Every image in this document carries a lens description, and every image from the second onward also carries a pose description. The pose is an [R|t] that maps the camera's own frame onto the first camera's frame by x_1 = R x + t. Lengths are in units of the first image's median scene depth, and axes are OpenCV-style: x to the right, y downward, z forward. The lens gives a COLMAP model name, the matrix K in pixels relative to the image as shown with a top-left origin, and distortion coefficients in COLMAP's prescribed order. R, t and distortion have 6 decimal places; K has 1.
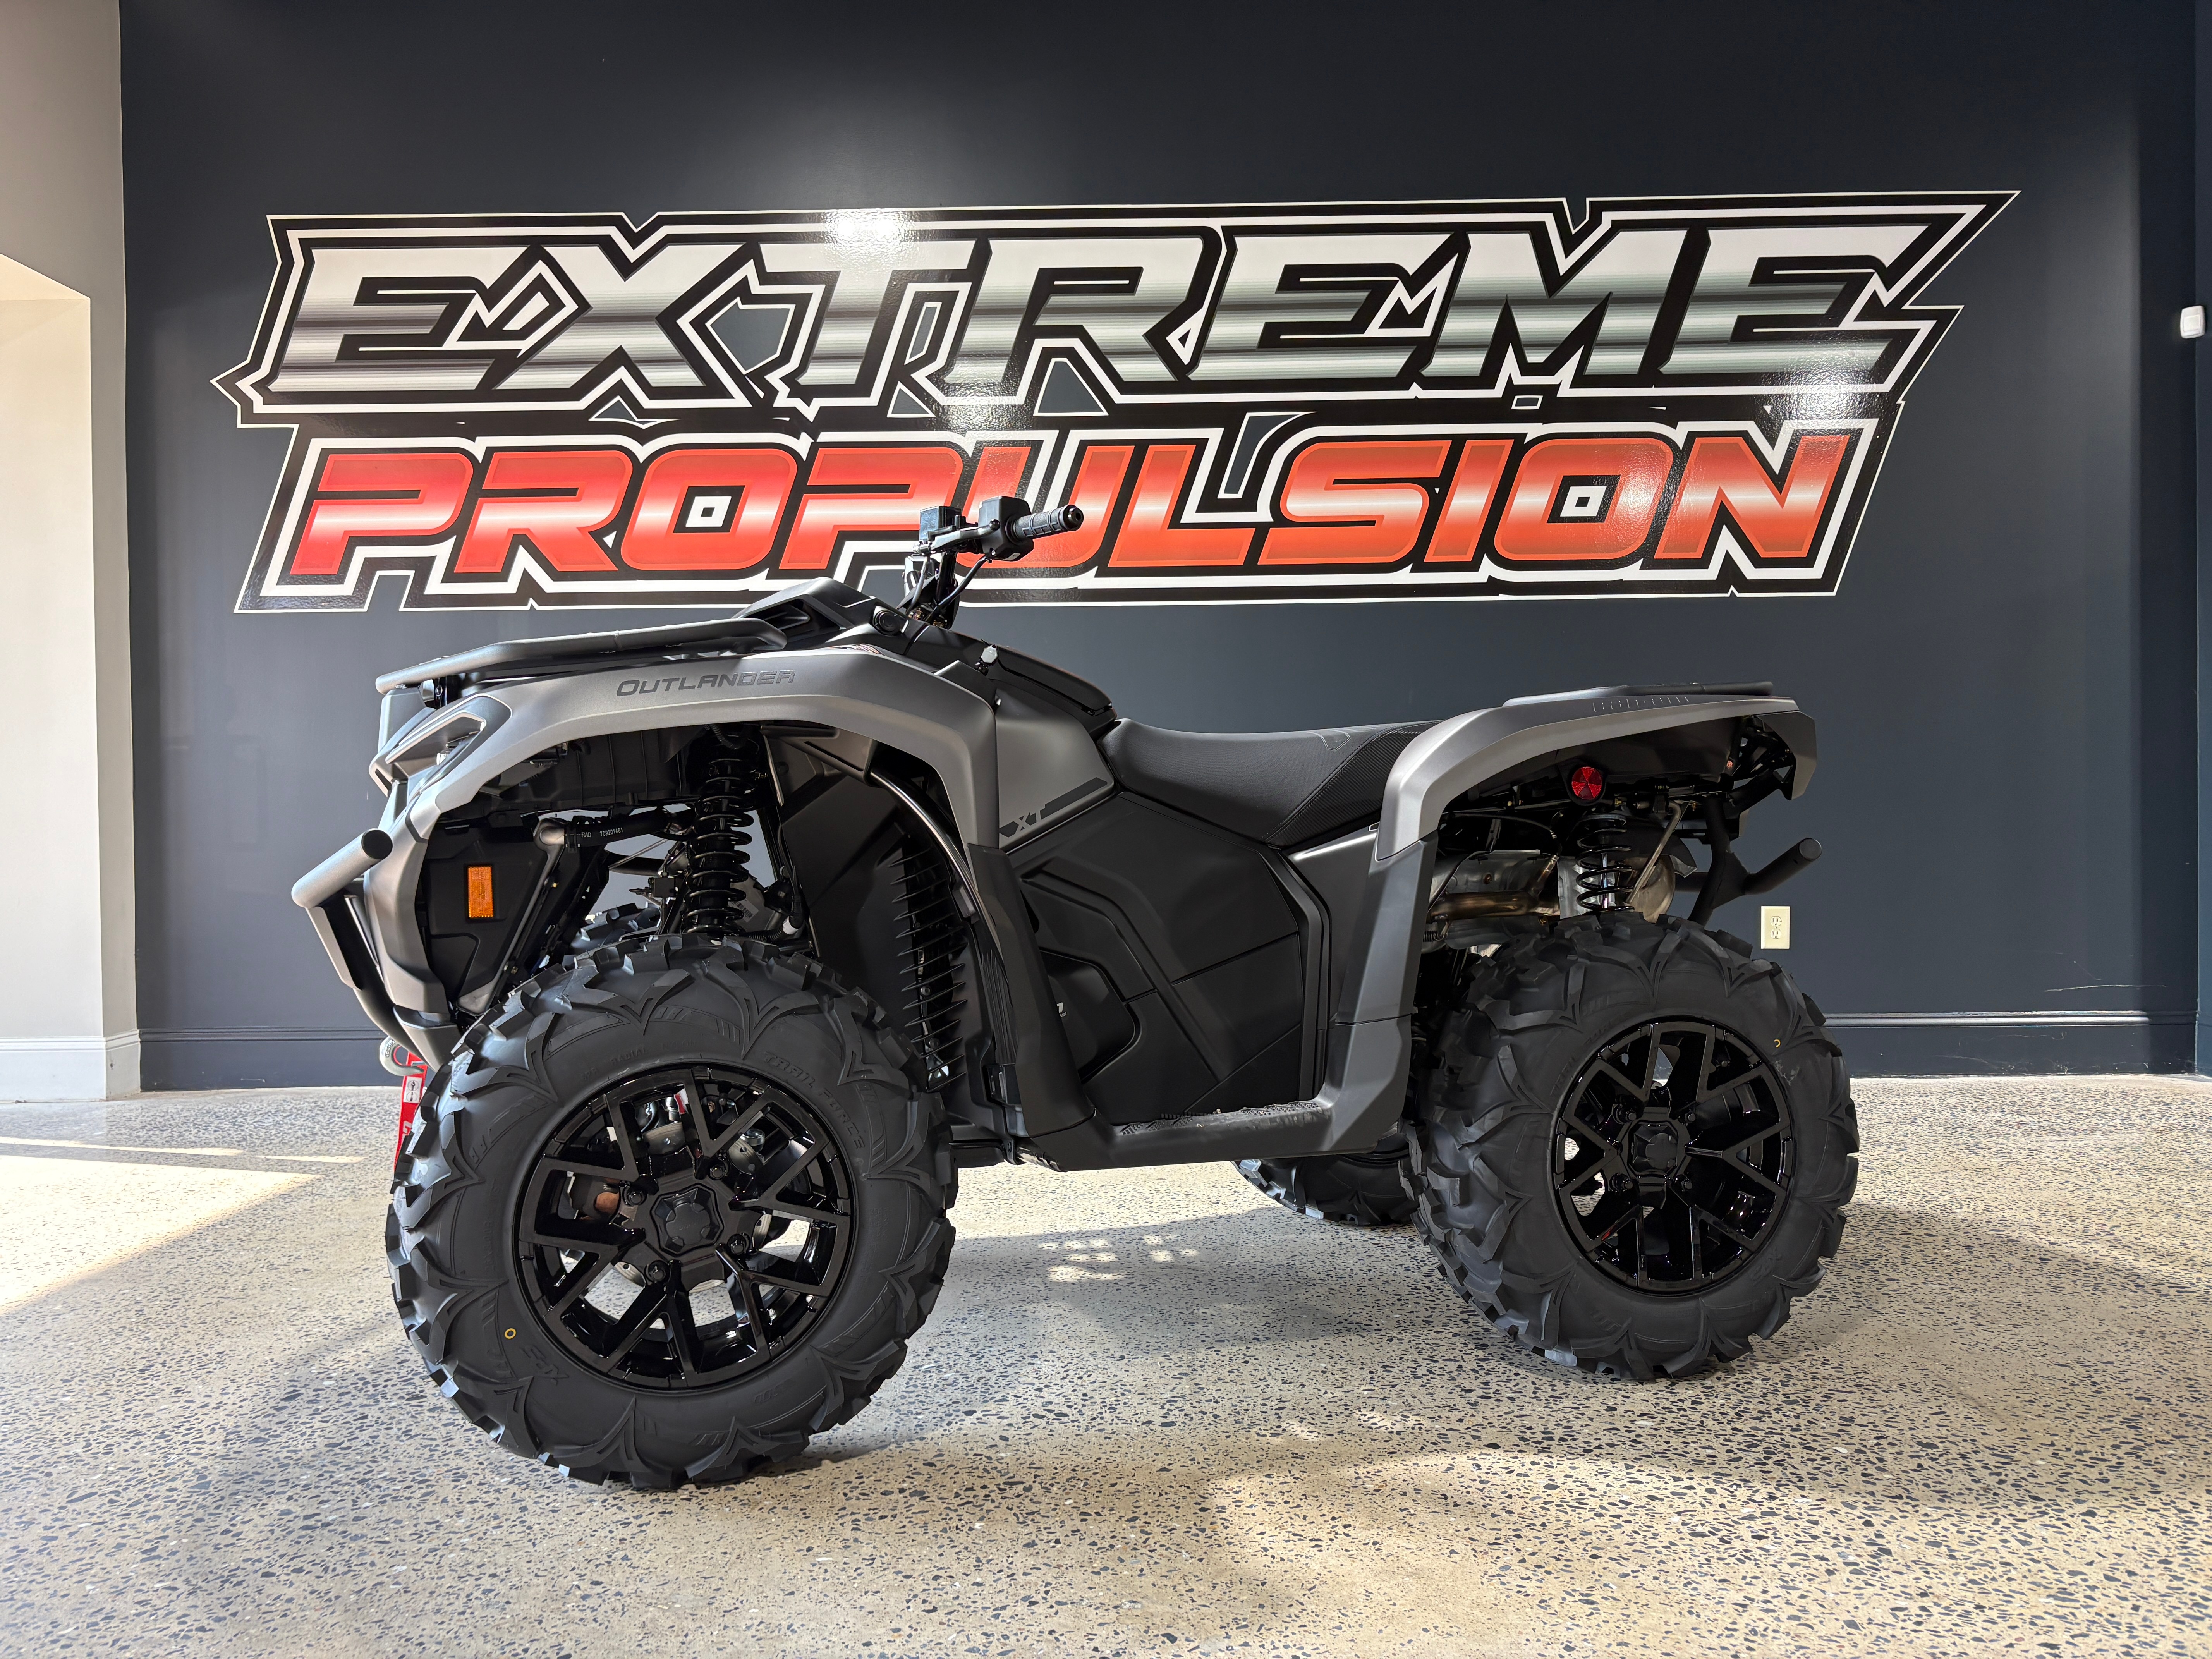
lens RADIAL K [[1674.7, 0, 1104.3], [0, 1674.7, 848.3], [0, 0, 1]] dist [0.028354, -0.022517]
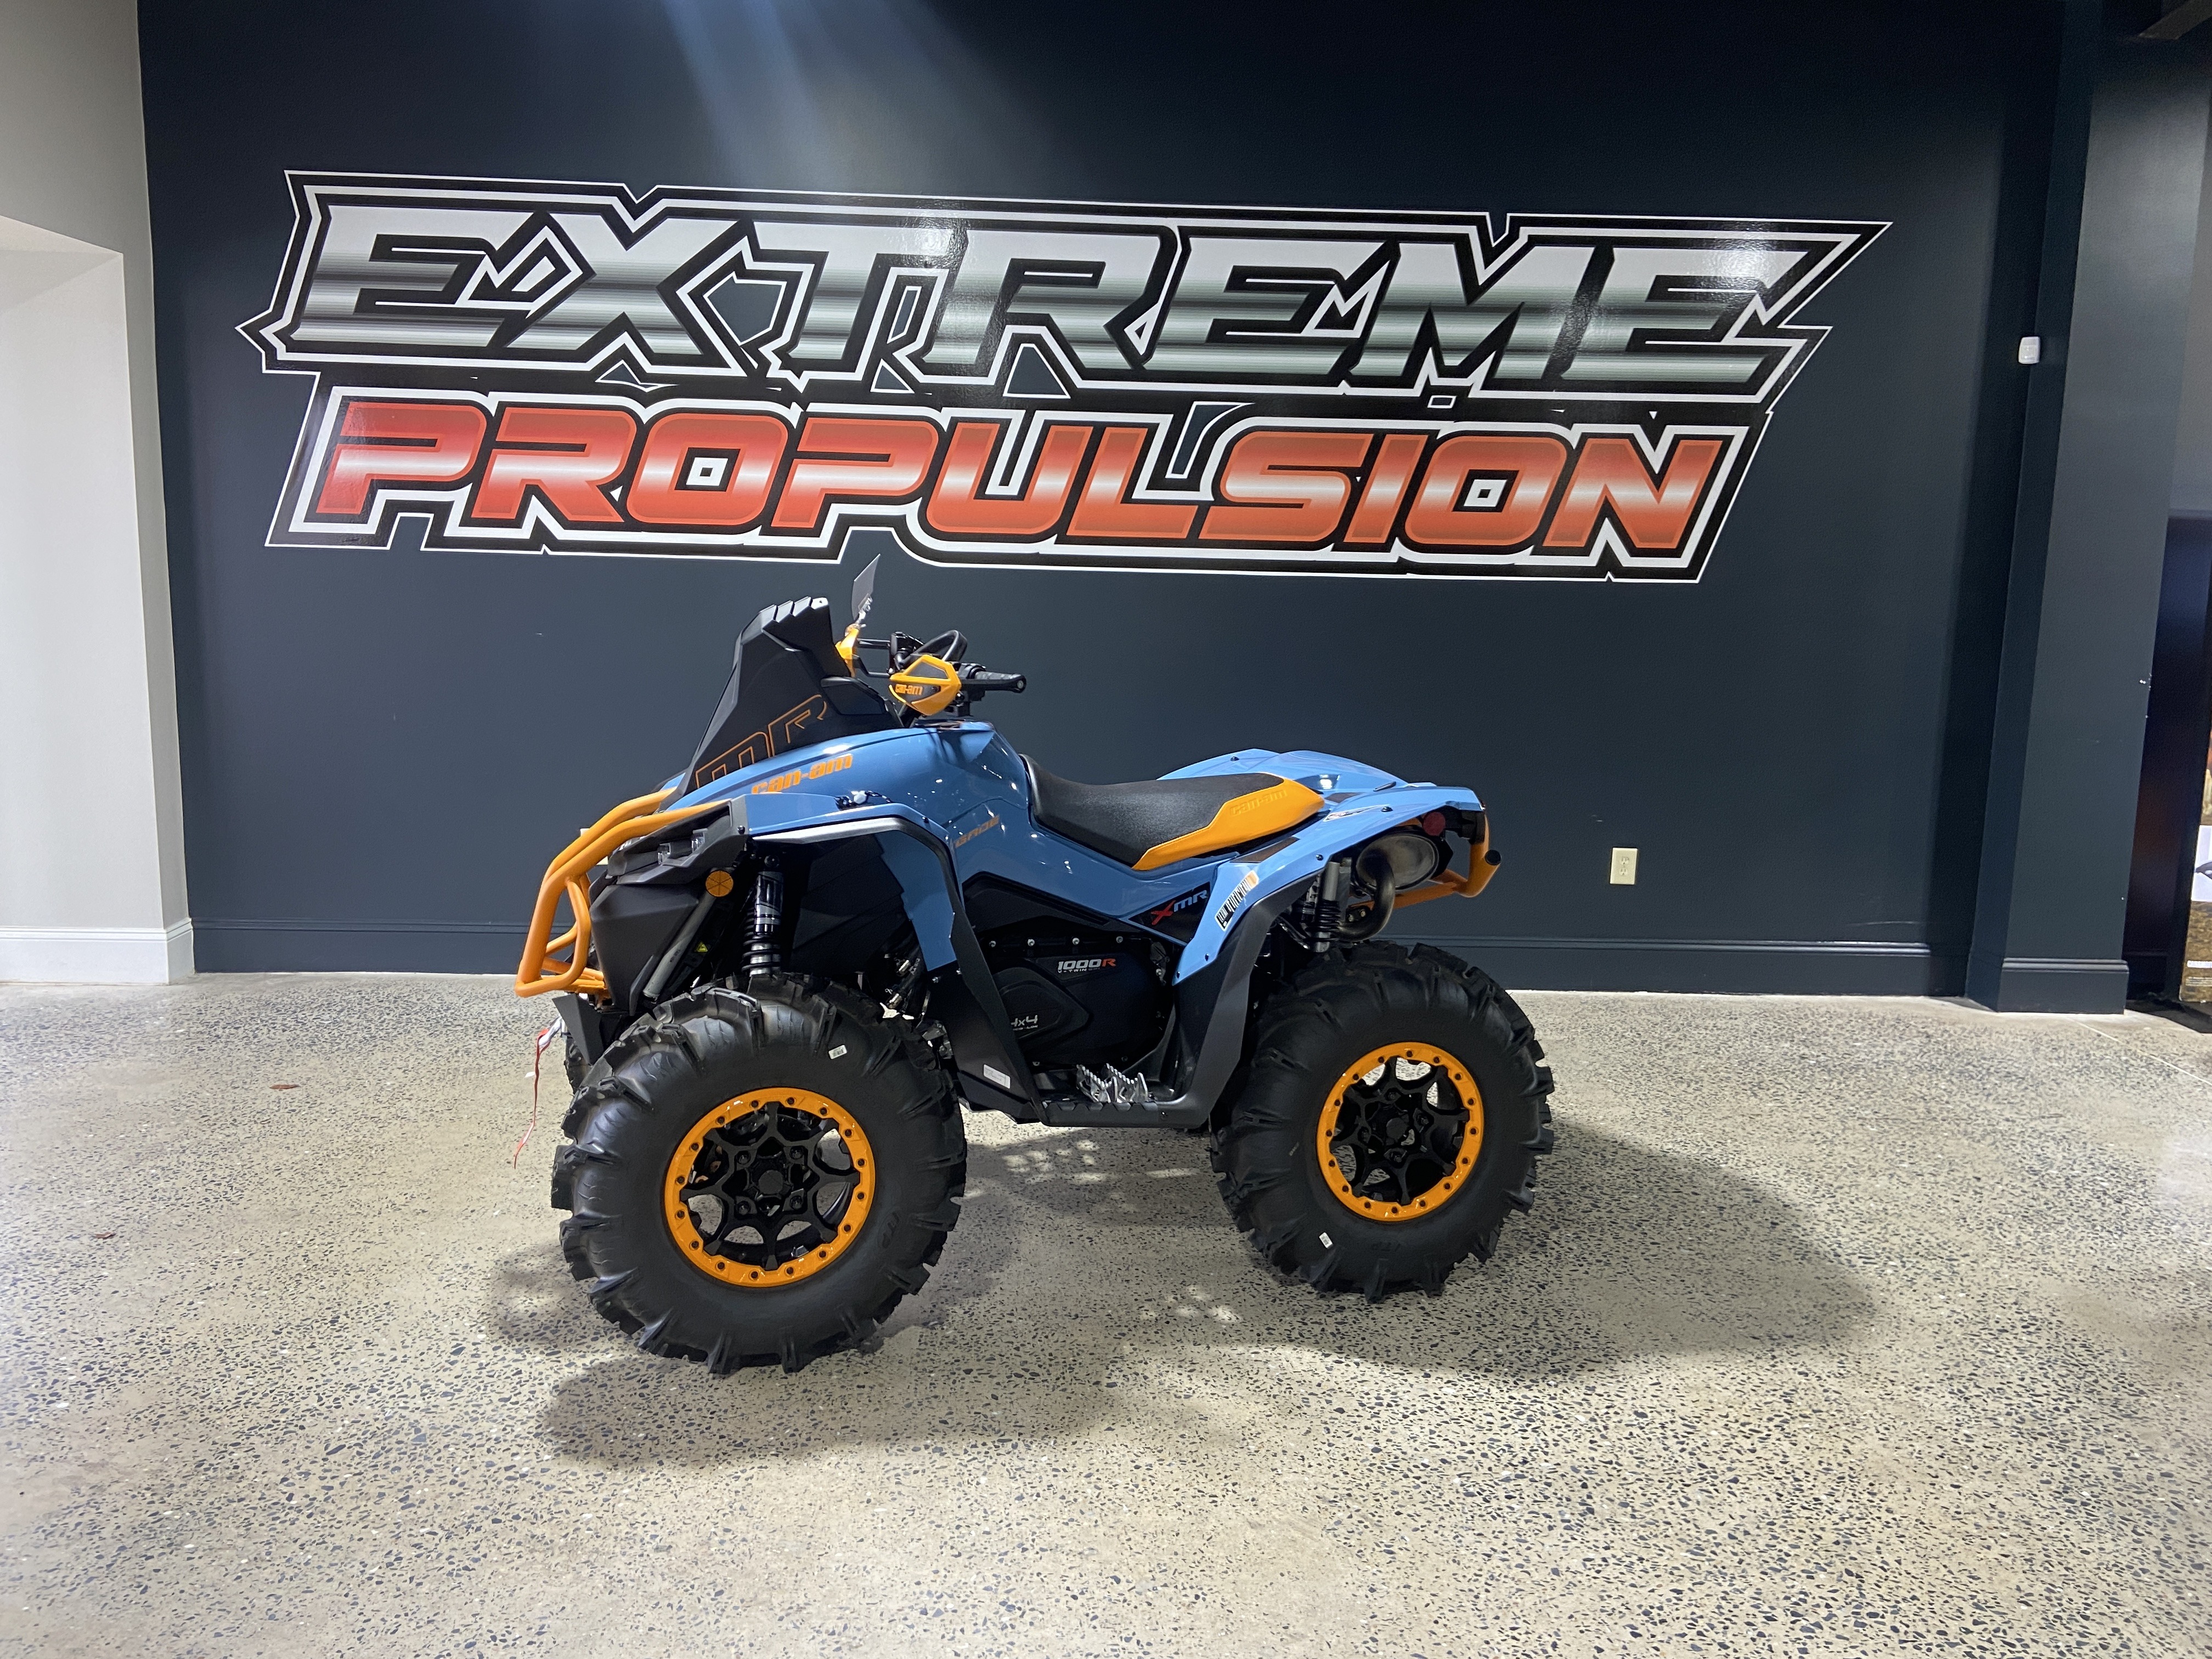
lens RADIAL K [[1658.2, 0, 1109.2], [0, 1658.2, 805.4], [0, 0, 1]] dist [0.111035, -0.132191]
pose [[0.998365, 0.026918, 0.050426, -0.020409], [-0.033411, 0.990594, 0.132690, -0.138430], [-0.046380, -0.134158, 0.989874, -0.136652]]
